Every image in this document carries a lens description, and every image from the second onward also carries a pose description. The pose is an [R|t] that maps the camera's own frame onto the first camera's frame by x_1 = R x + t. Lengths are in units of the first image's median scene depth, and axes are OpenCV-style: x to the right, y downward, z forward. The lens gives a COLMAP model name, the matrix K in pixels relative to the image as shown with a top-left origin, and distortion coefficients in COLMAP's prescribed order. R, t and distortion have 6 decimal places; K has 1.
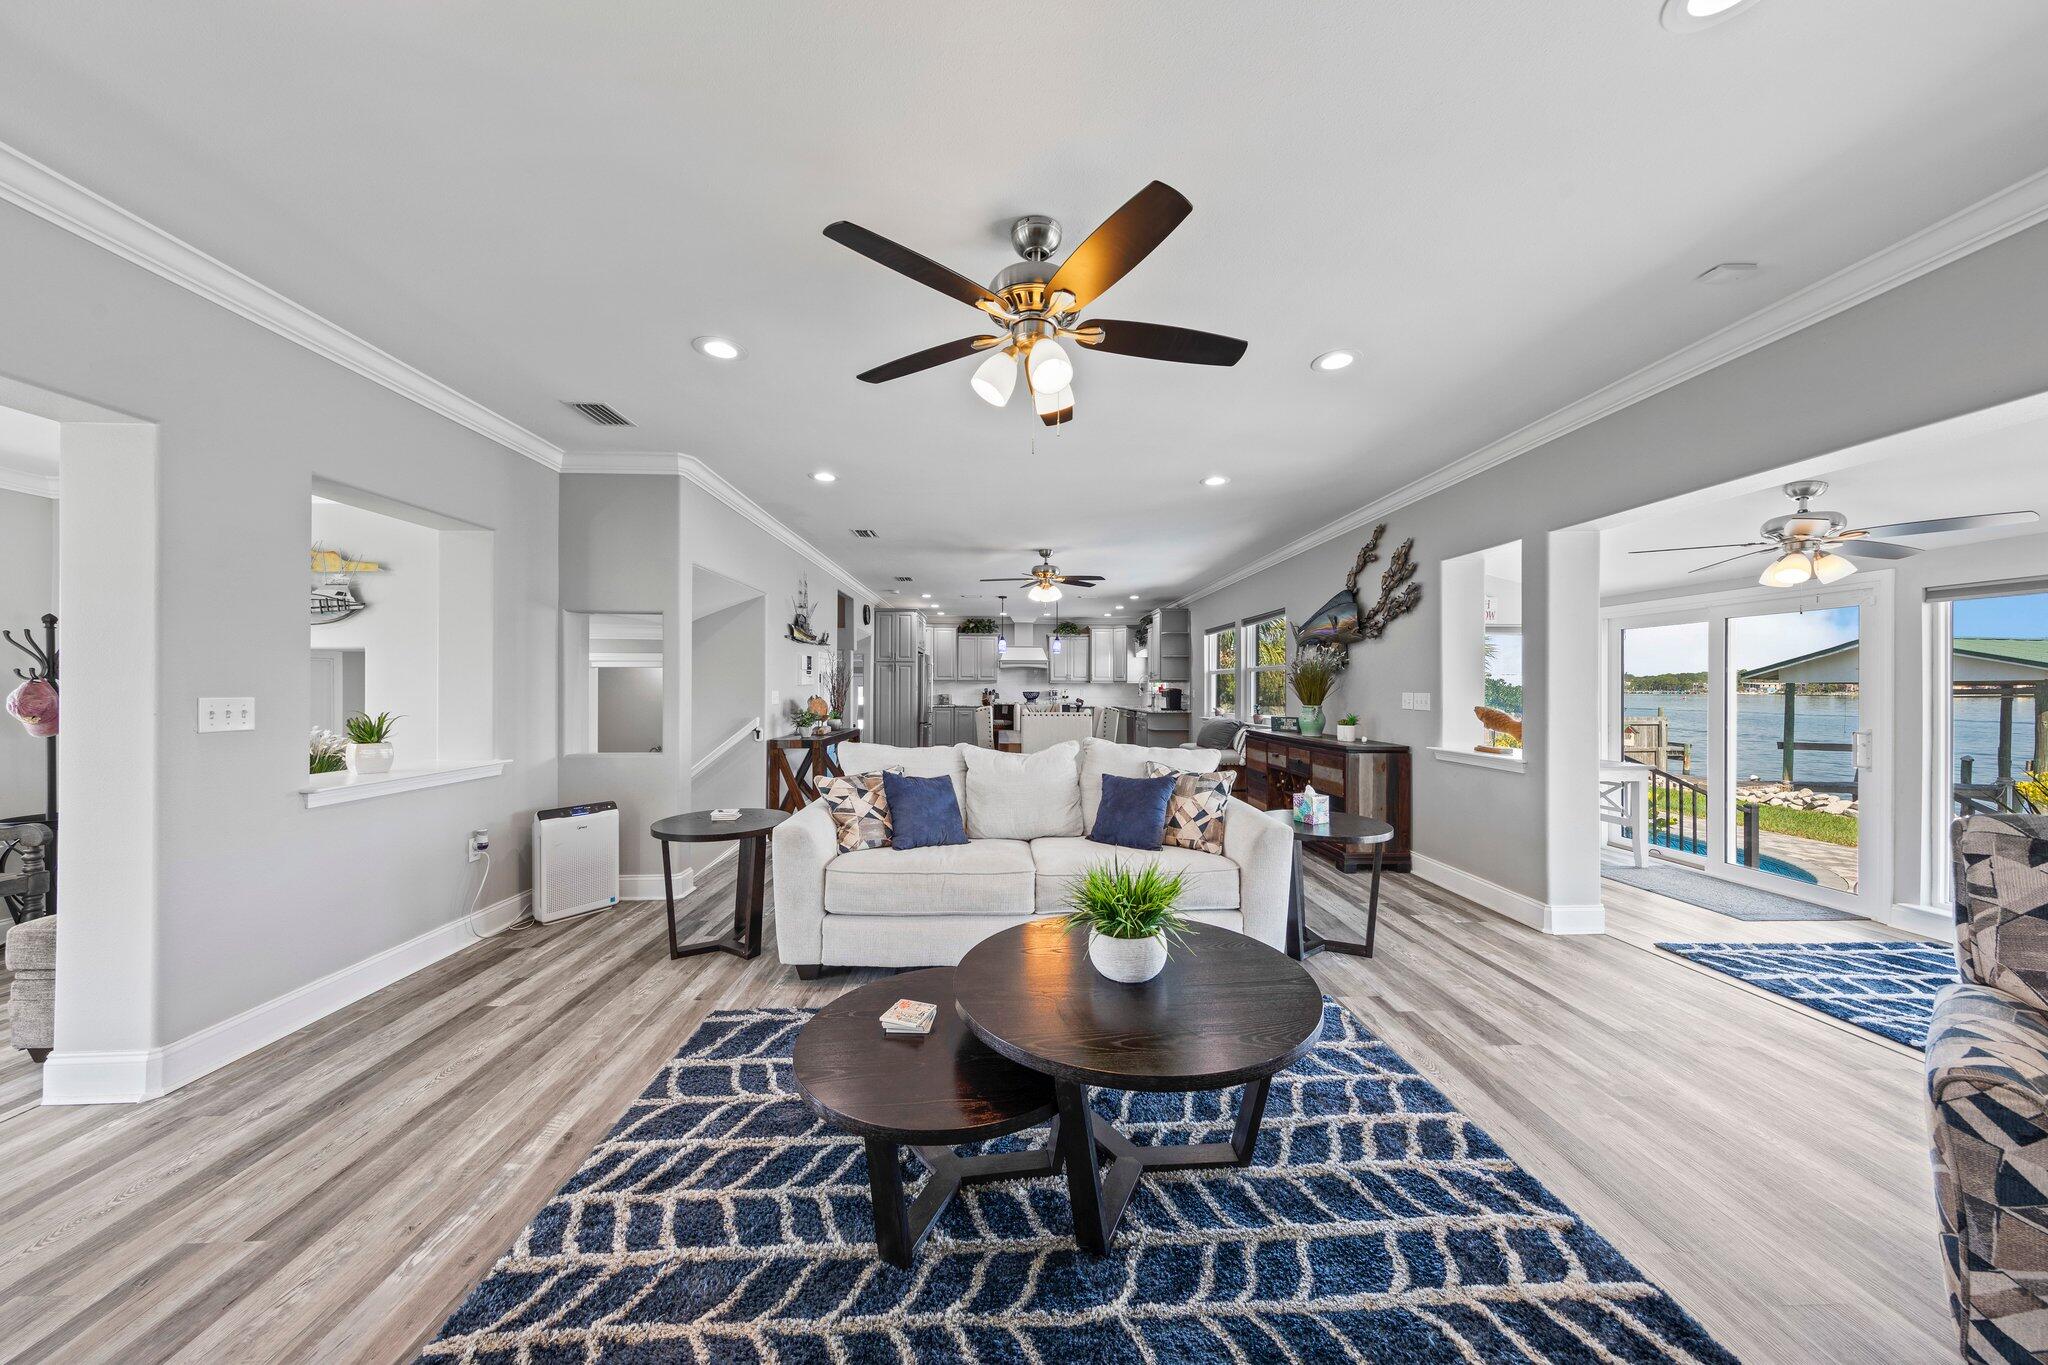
lens RADIAL K [[644.5, 0, 1027.6], [0, 644.5, 697.1], [0, 0, 1]] dist [0.010915, -0.001203]
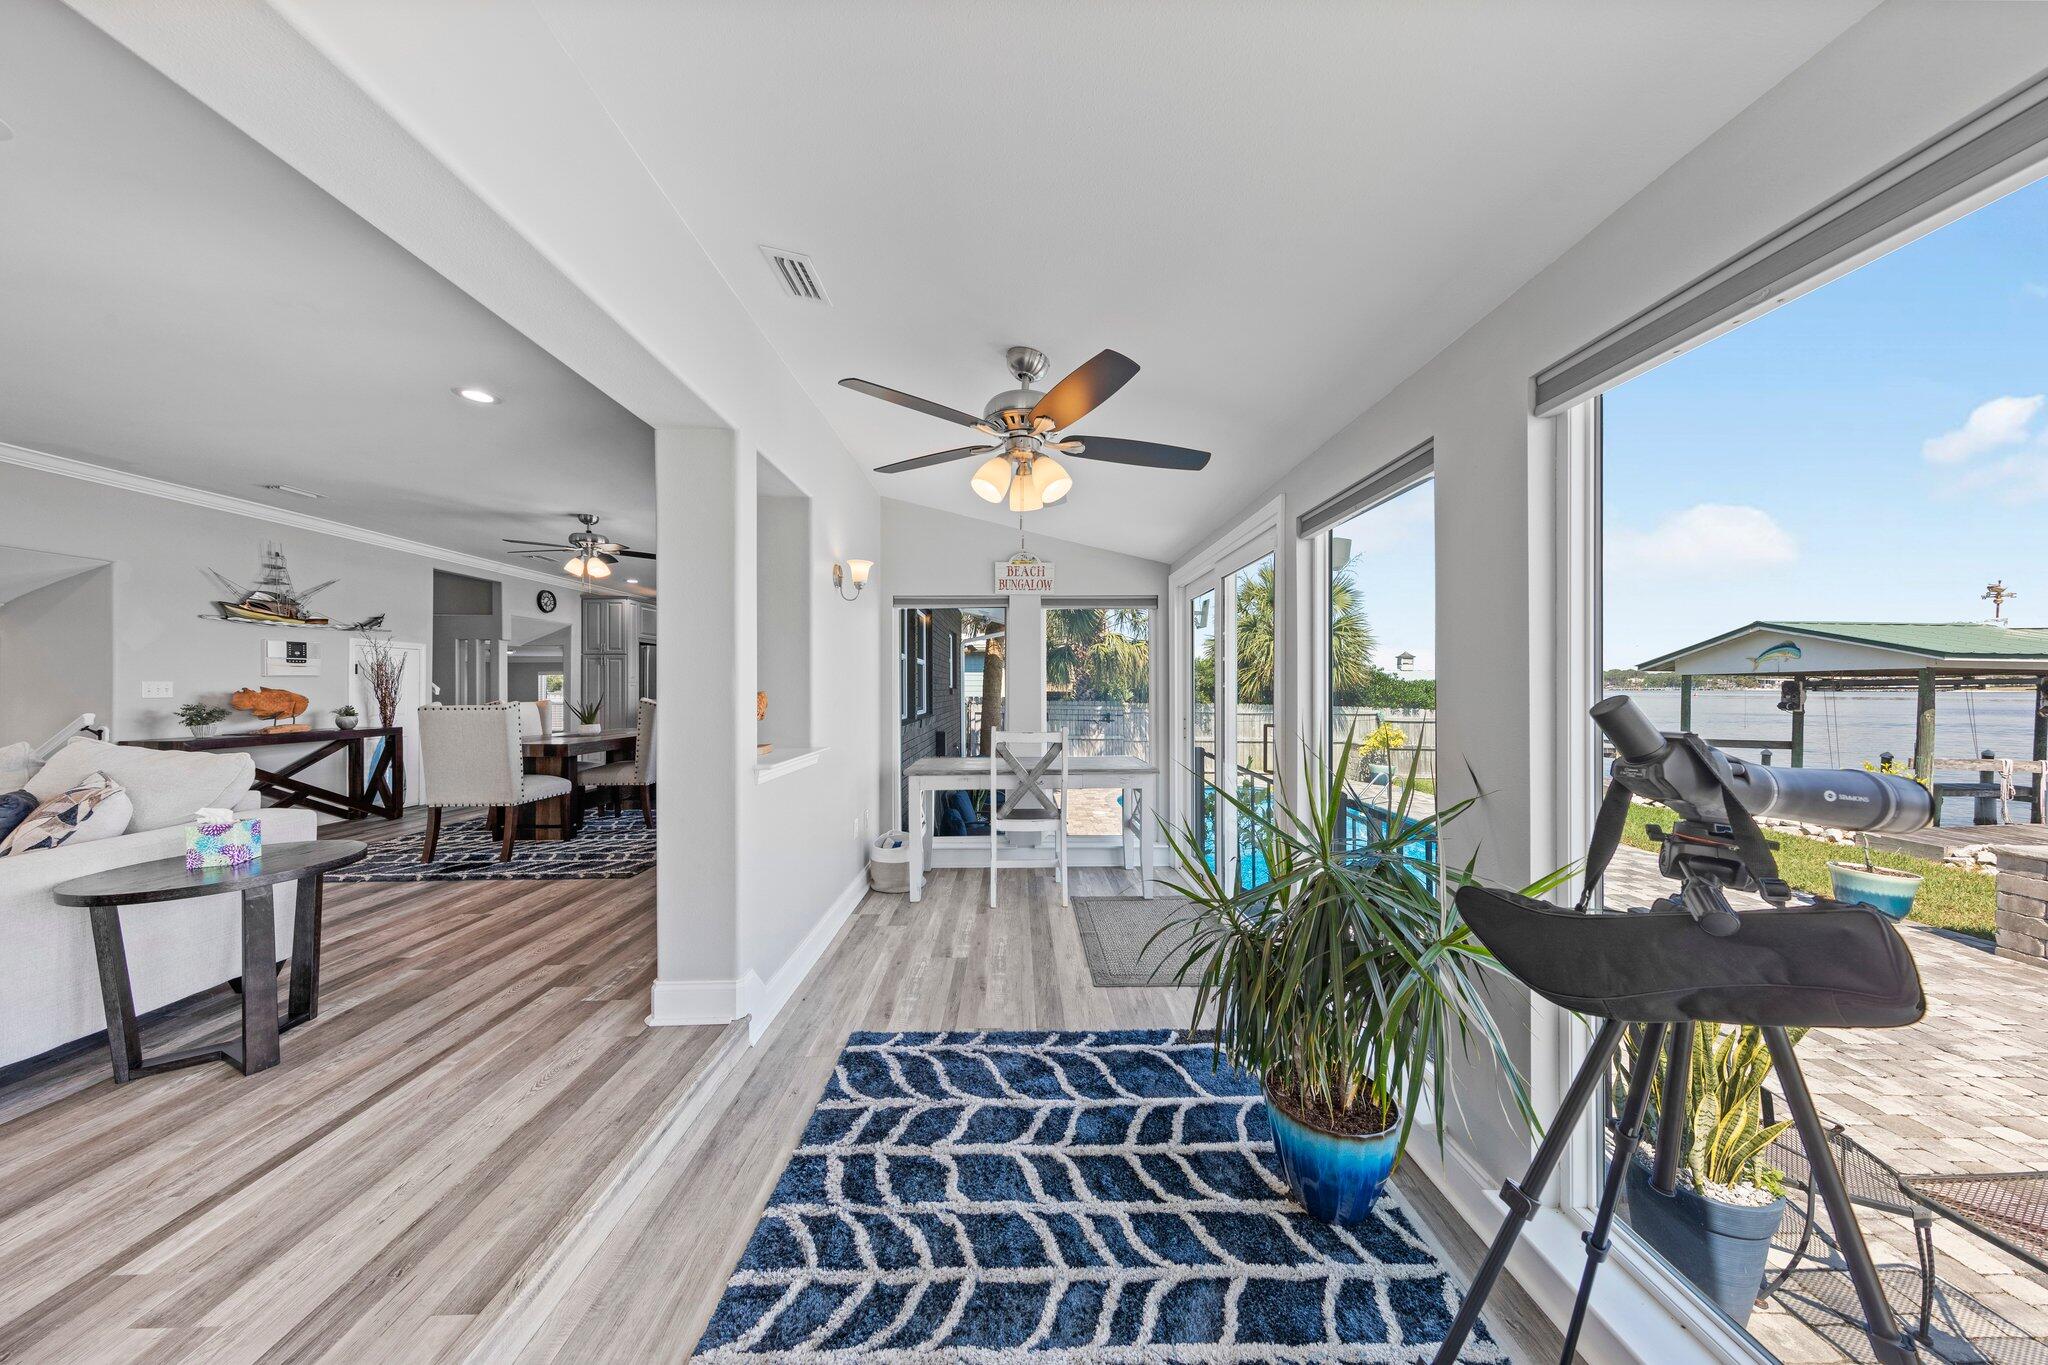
lens RADIAL K [[644.5, 0, 1021.4], [0, 644.5, 685.4], [0, 0, 1]] dist [0.010915, -0.001203]
pose [[0.999648, -0.005301, -0.026000, 1.073721], [0.004835, 0.999827, -0.017940, 0.022790], [0.026090, 0.017808, 0.999501, 0.294809]]
